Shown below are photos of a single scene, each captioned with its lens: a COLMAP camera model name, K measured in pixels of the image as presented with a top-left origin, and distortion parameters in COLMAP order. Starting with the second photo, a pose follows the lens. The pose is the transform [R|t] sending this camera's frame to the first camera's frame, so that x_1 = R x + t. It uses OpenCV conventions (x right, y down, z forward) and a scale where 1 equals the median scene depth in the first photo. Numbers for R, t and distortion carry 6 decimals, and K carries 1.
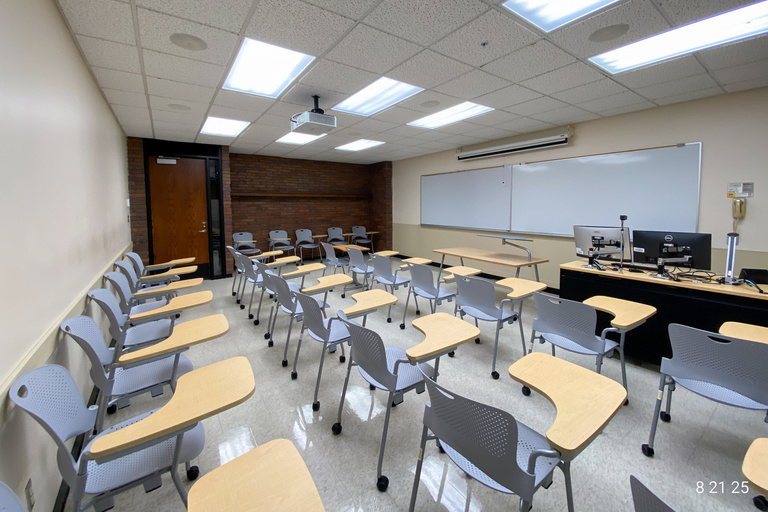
lens RADIAL K [[303.2, 0, 383.6], [0, 303.2, 255.2], [0, 0, 1]] dist [0.004220, -0.001951]
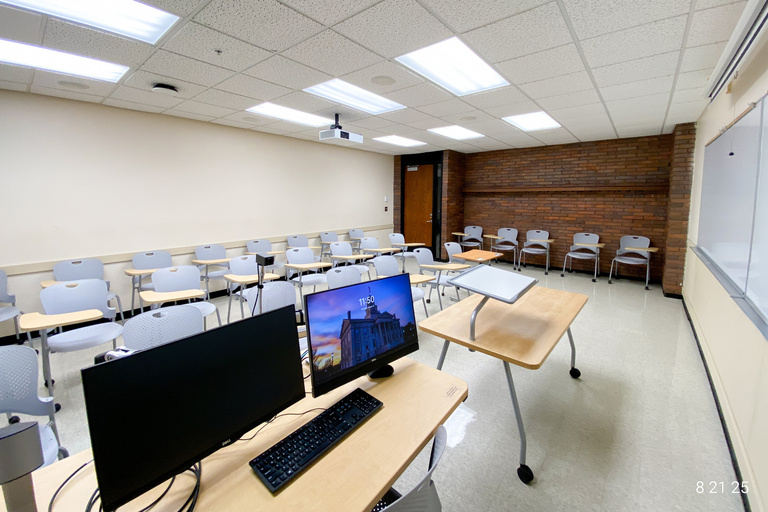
lens RADIAL K [[303.2, 0, 381.1], [0, 303.2, 244.7], [0, 0, 1]] dist [0.004220, -0.001951]
pose [[0.242636, 0.156208, -0.957458, 0.460087], [-0.157713, 0.980173, 0.119947, -0.082482], [0.957212, 0.121900, 0.262462, 0.392168]]
